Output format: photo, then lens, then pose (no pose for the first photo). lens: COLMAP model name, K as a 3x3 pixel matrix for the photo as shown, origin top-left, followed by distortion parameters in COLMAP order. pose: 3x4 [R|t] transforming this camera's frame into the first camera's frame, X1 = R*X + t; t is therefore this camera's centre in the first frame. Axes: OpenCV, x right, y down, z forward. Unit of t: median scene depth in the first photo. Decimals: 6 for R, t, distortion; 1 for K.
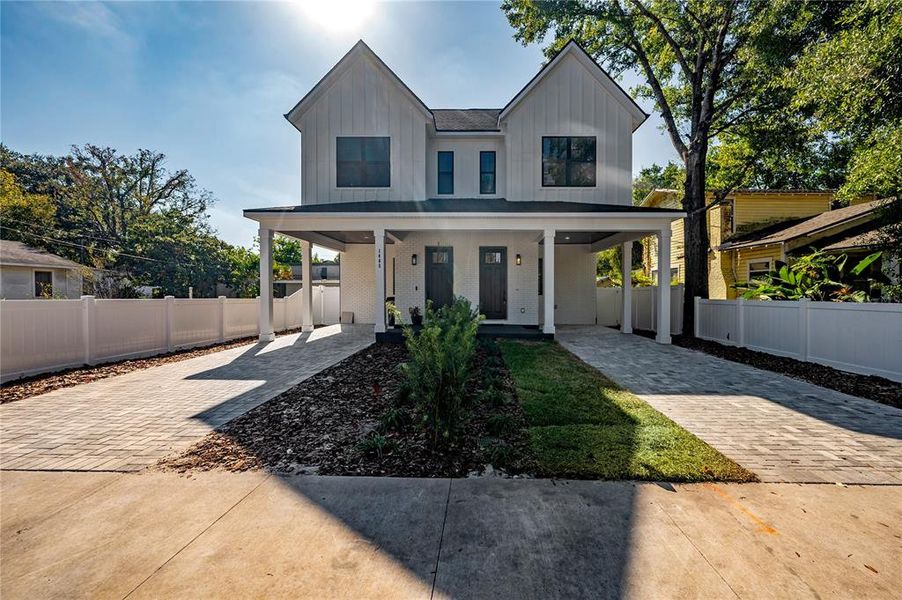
lens RADIAL K [[361.8, 0, 493.3], [0, 361.8, 296.2], [0, 0, 1]] dist [-0.000050, -0.000053]
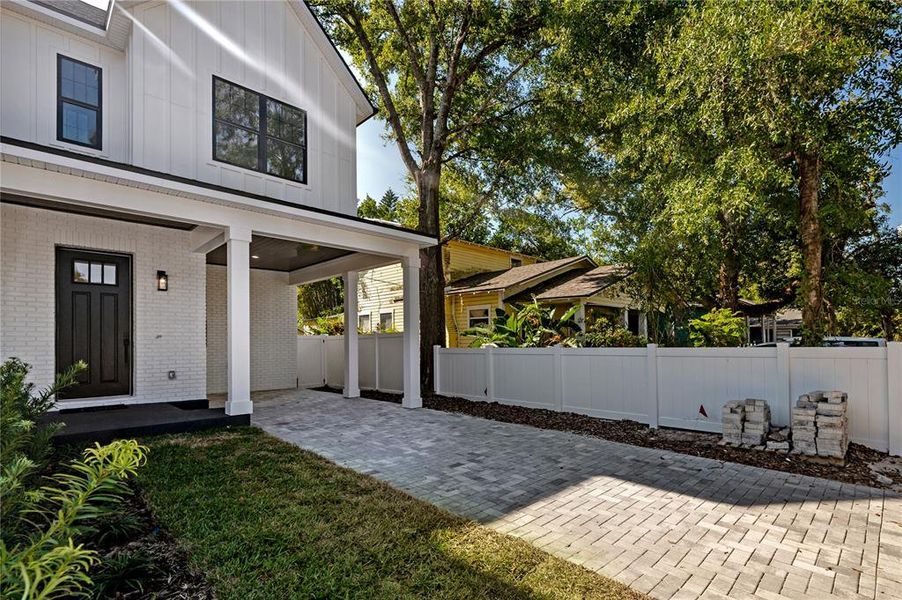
lens RADIAL K [[410.2, 0, 490.9], [0, 410.2, 338.9], [0, 0, 1]] dist [-0.000708, -0.000155]
pose [[0.710530, -0.001405, 0.703665, -0.012098], [0.016999, 0.999740, -0.015168, 0.002349], [-0.703461, 0.022739, 0.710370, 0.231563]]
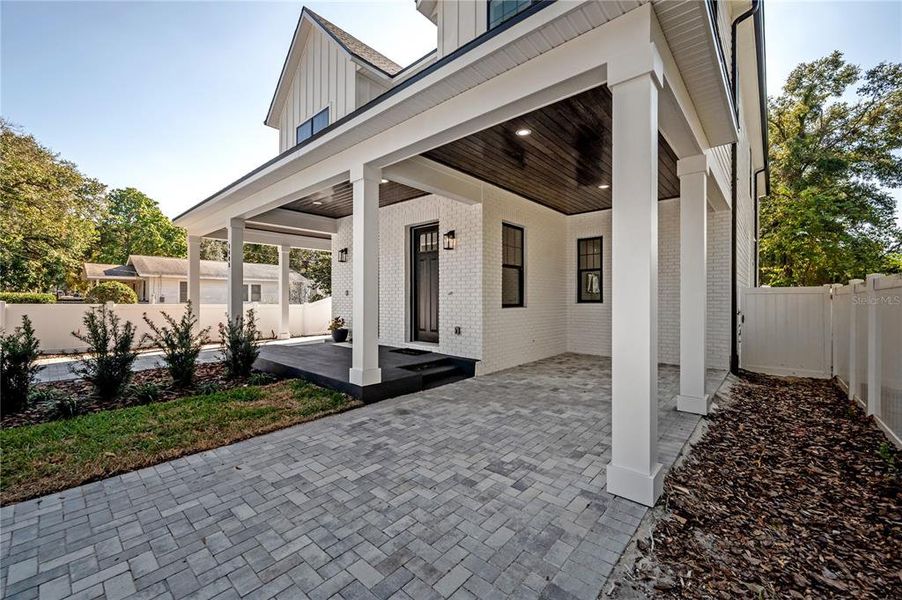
lens RADIAL K [[361.3, 0, 456.8], [0, 361.3, 298.3], [0, 0, 1]] dist [-0.002572, -0.000113]
pose [[0.728996, -0.001089, -0.684517, 0.471260], [-0.007263, 0.999930, -0.009326, -0.005769], [0.684480, 0.011770, 0.728937, 0.608791]]
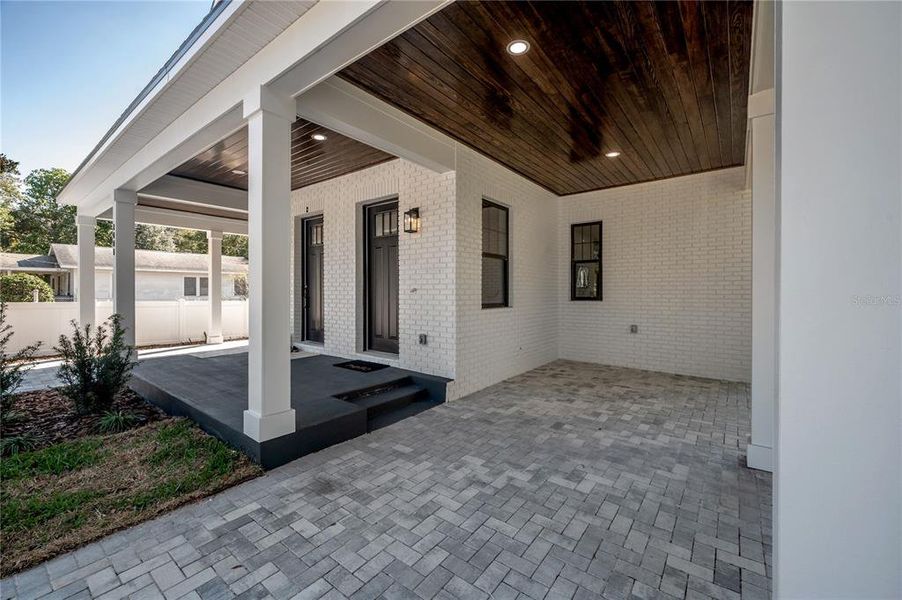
lens RADIAL K [[364.0, 0, 452.4], [0, 364.0, 290.0], [0, 0, 1]] dist [0.000874, 0.000026]
pose [[0.765716, -0.005527, -0.643155, 0.386450], [-0.006732, 0.999839, -0.016607, -0.011430], [0.643144, 0.017046, 0.765556, 0.716307]]
